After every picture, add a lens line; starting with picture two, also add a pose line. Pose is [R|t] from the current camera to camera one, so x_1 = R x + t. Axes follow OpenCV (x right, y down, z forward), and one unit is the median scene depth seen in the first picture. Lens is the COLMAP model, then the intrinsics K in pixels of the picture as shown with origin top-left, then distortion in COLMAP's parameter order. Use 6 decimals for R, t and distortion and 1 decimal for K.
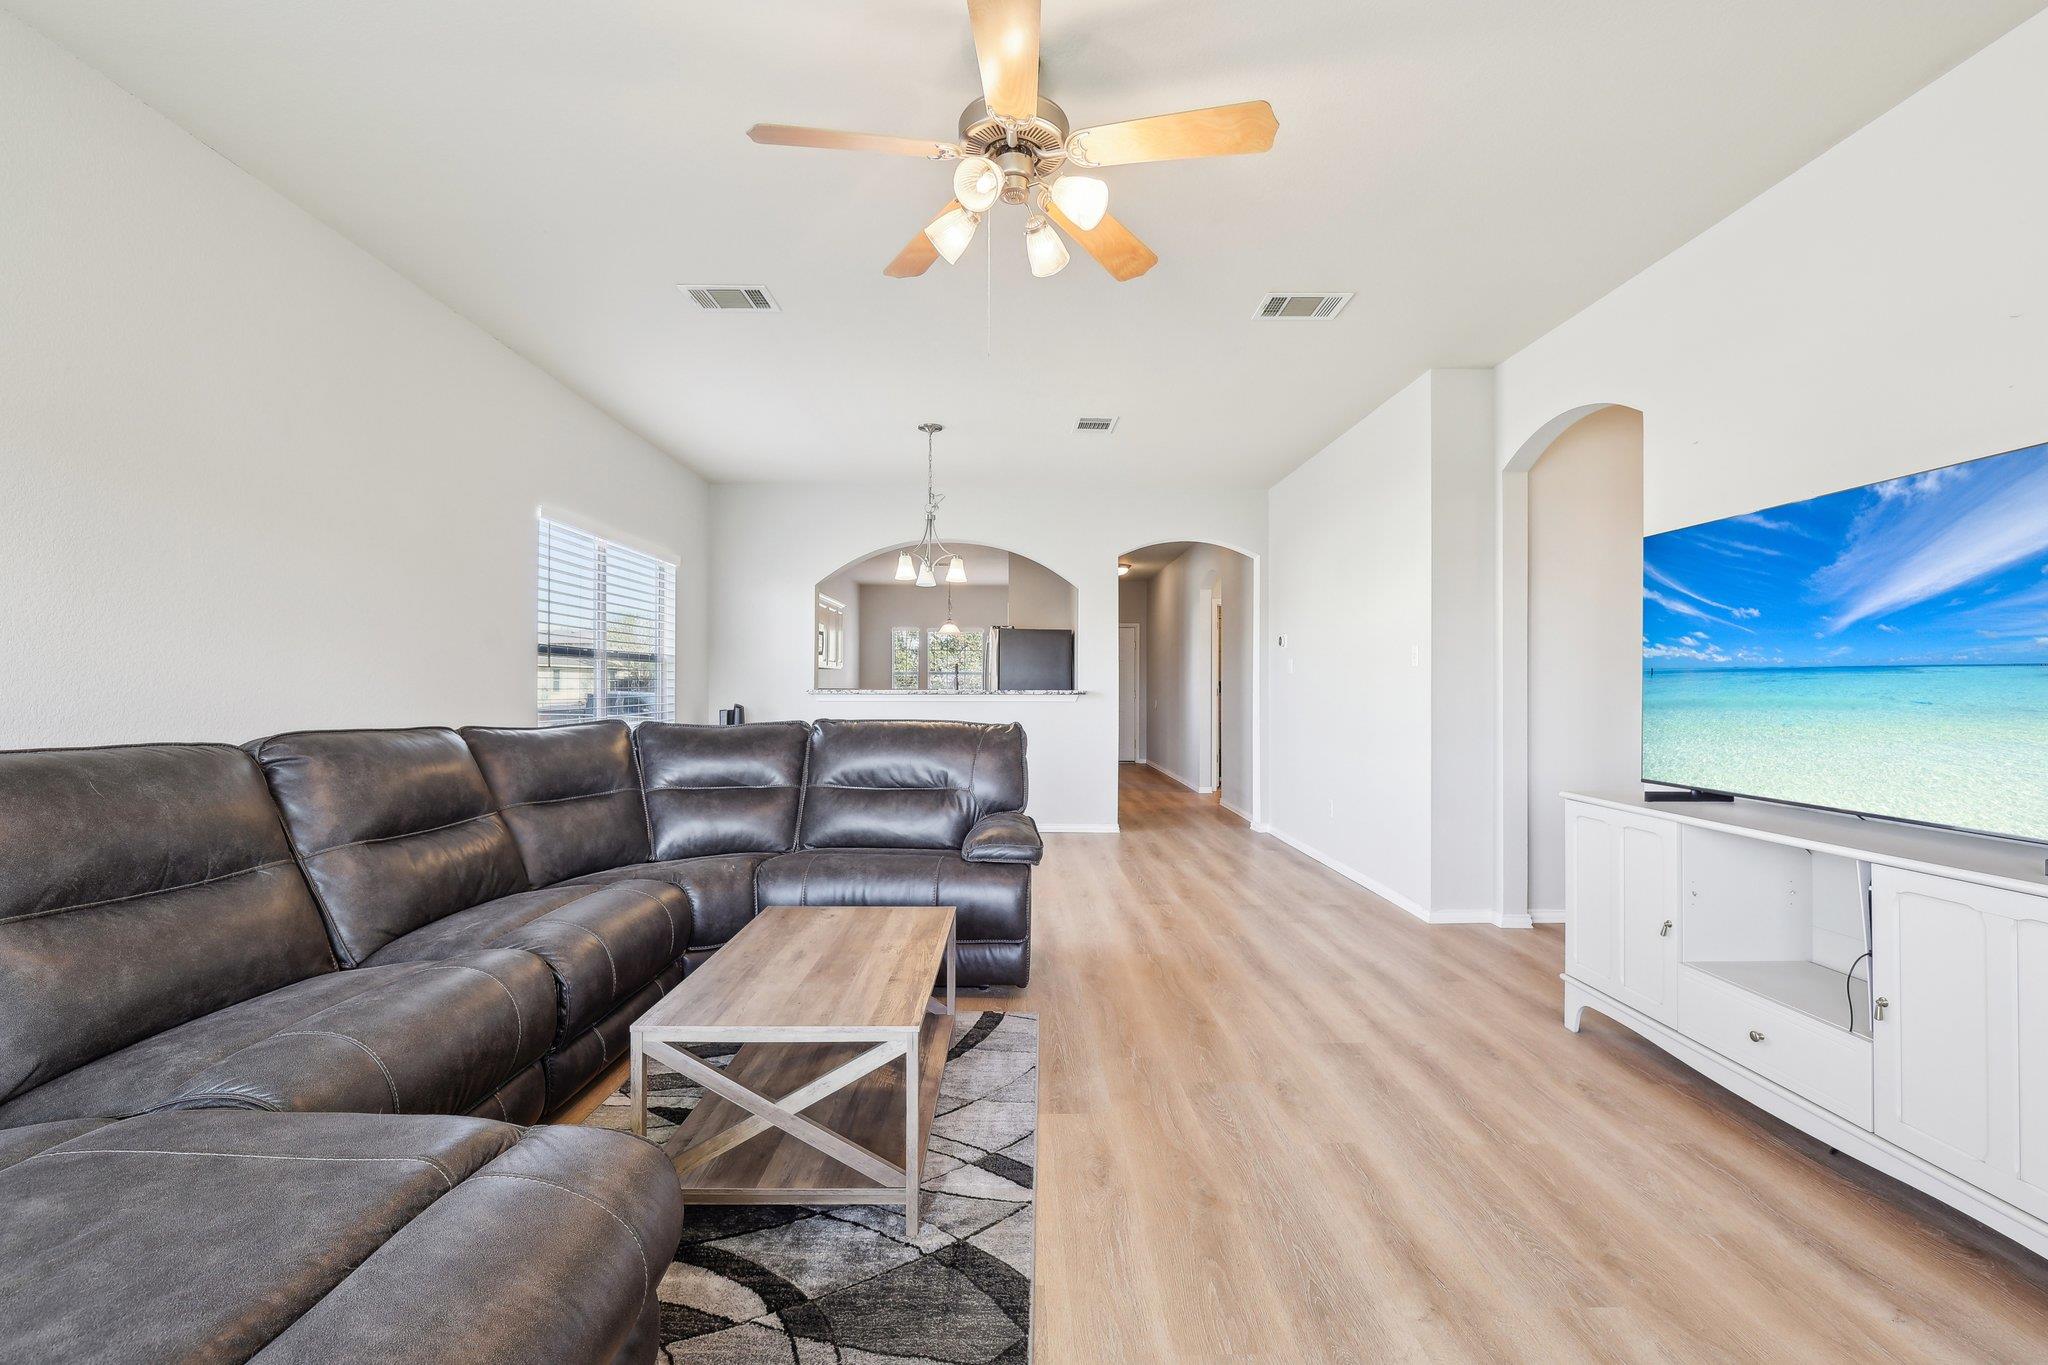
lens RADIAL K [[872.0, 0, 1020.3], [0, 872.0, 686.7], [0, 0, 1]] dist [0.001690, -0.000059]
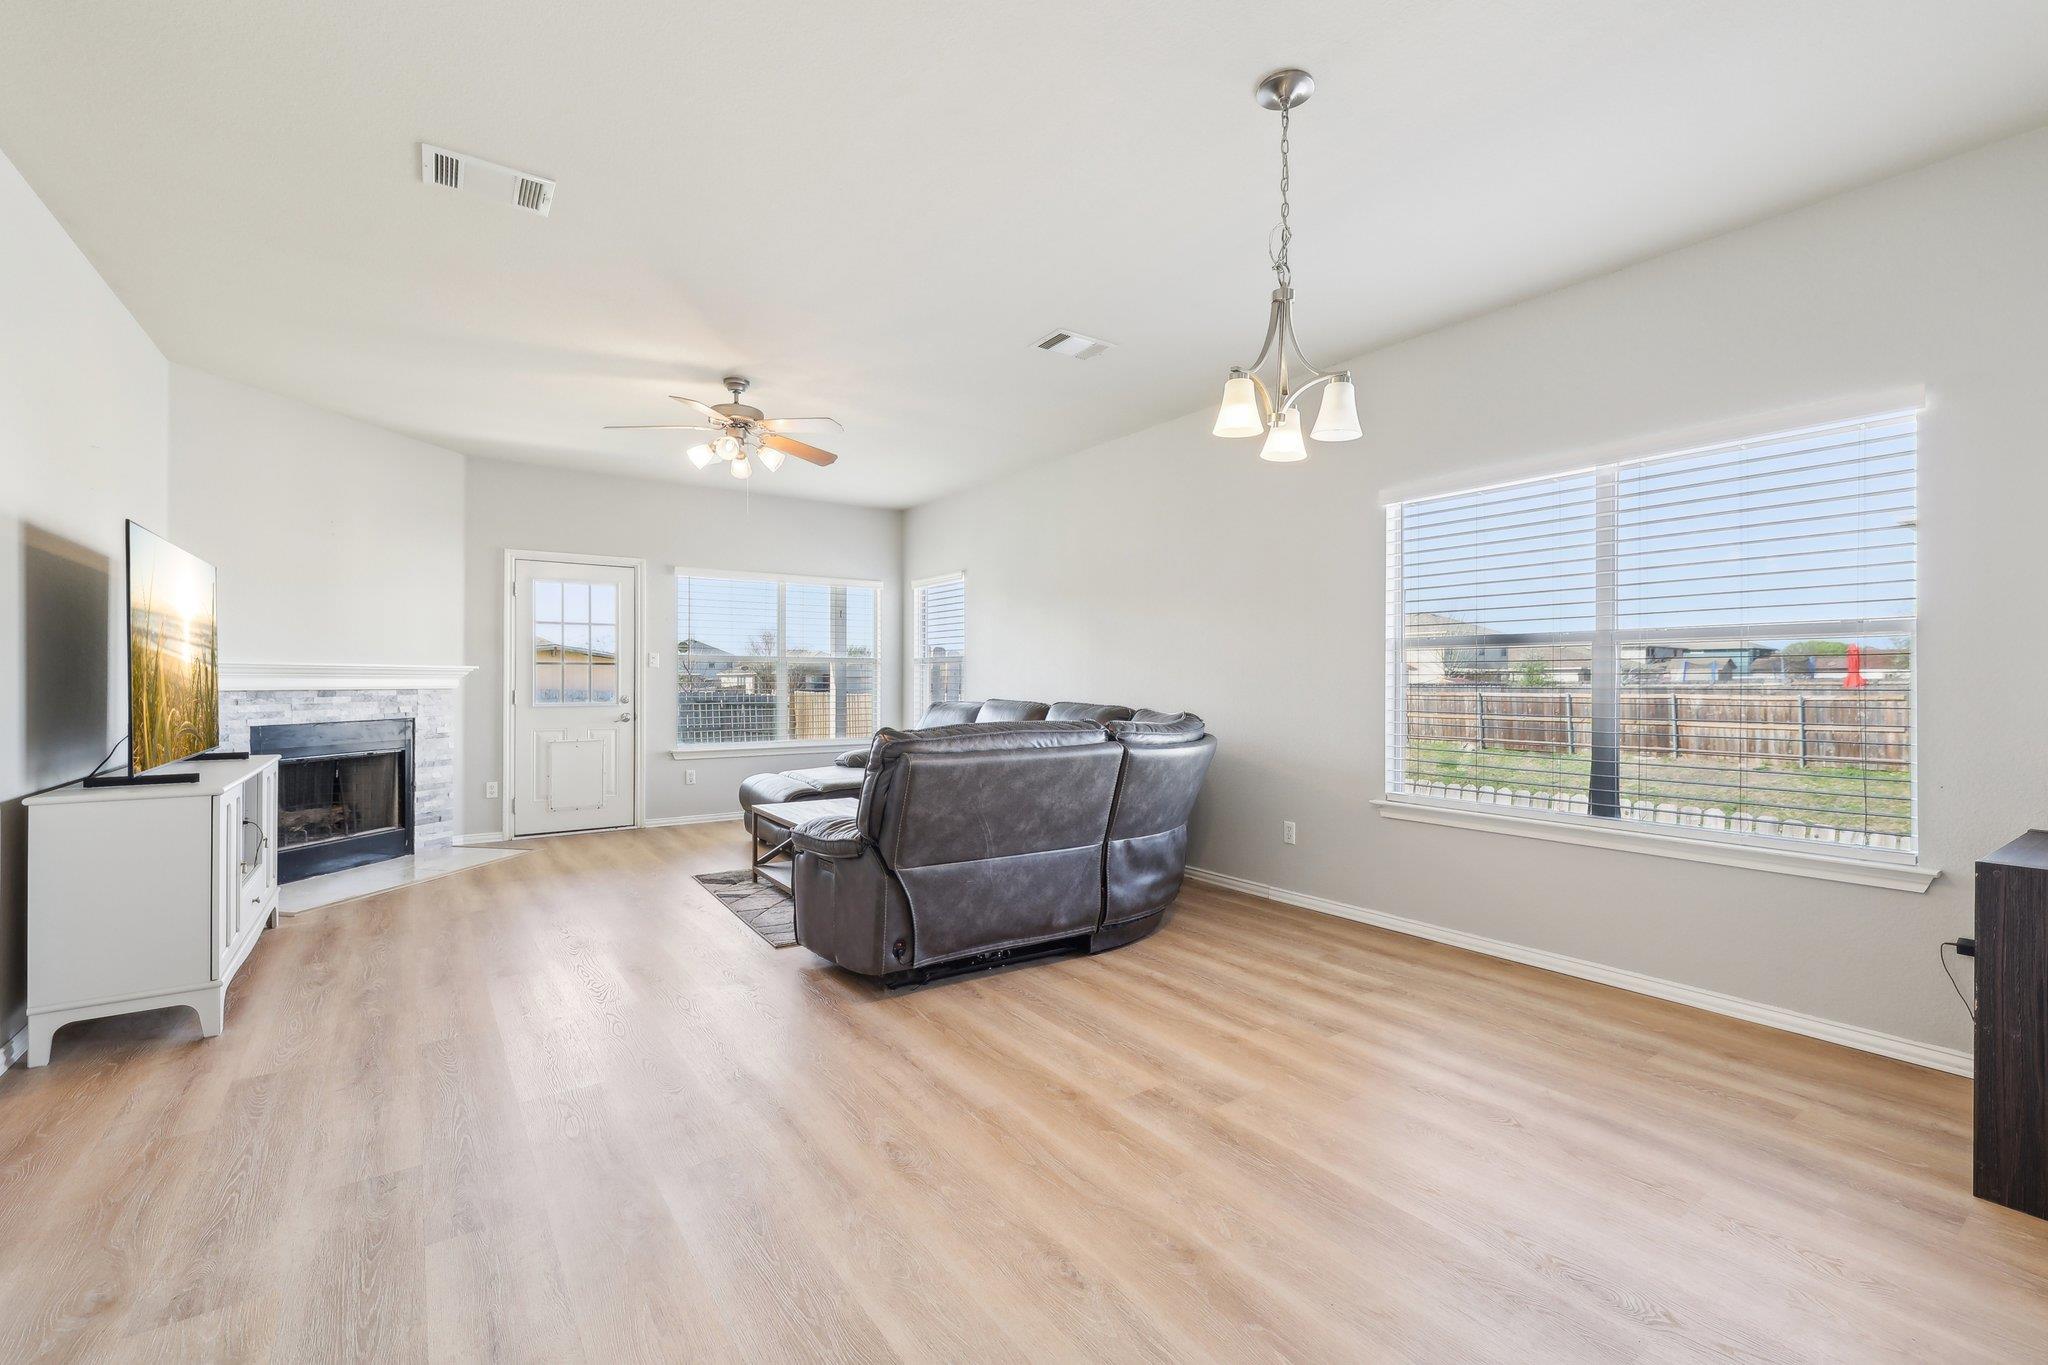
lens RADIAL K [[872.0, 0, 1028.3], [0, 872.0, 678.9], [0, 0, 1]] dist [0.001690, -0.000059]
pose [[-0.821458, -0.005301, -0.570245, 0.353348], [-0.004178, 0.999986, -0.003278, 0.000114], [0.570254, -0.000310, -0.821468, 1.809930]]
